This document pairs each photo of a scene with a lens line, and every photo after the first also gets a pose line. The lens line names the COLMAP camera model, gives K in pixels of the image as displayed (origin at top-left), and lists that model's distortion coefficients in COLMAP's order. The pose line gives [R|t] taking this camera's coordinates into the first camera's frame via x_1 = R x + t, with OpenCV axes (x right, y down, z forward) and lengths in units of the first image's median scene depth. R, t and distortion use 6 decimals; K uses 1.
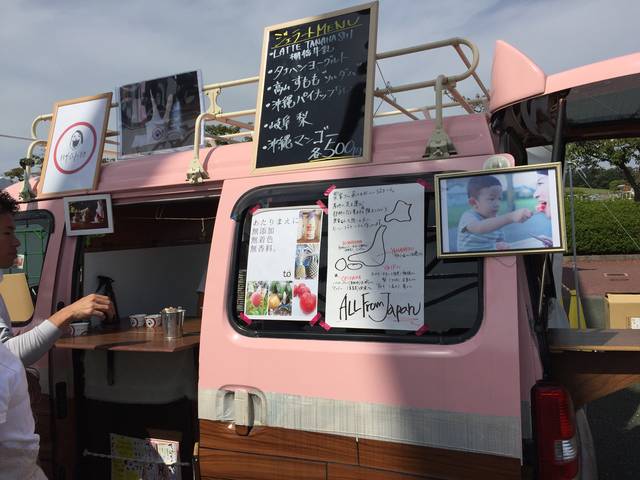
lens RADIAL K [[545.5, 0, 320.0], [0, 545.5, 240.0], [0, 0, 1]] dist [-0.000986, -0.011170]
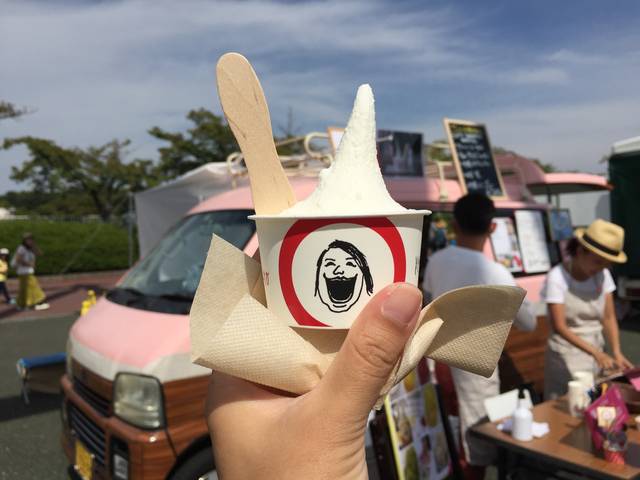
lens RADIAL K [[552.7, 0, 320.0], [0, 552.7, 240.0], [0, 0, 1]] dist [-0.029148, -0.006666]
pose [[0.503574, 0.017108, 0.863783, -1.981045], [0.020576, 0.999283, -0.031787, 0.066518], [-0.863707, 0.033780, 0.502860, 0.472512]]
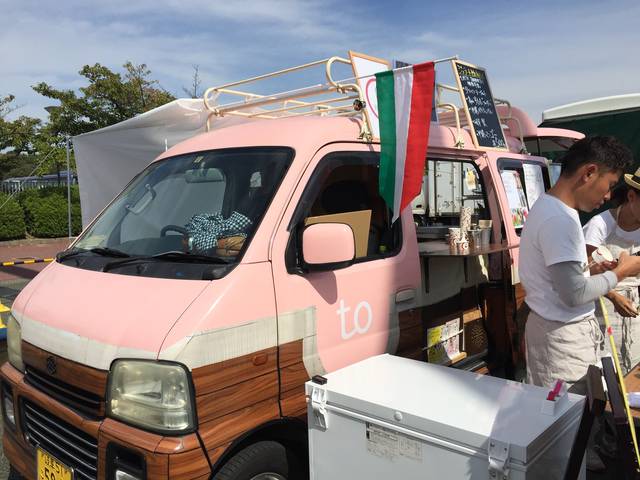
lens RADIAL K [[545.5, 0, 320.0], [0, 545.5, 240.0], [0, 0, 1]] dist [-0.000986, -0.011170]
pose [[0.334931, -0.033817, 0.941636, -1.864846], [0.022485, 0.999358, 0.027892, 0.102420], [-0.941975, 0.011831, 0.335476, 0.874078]]
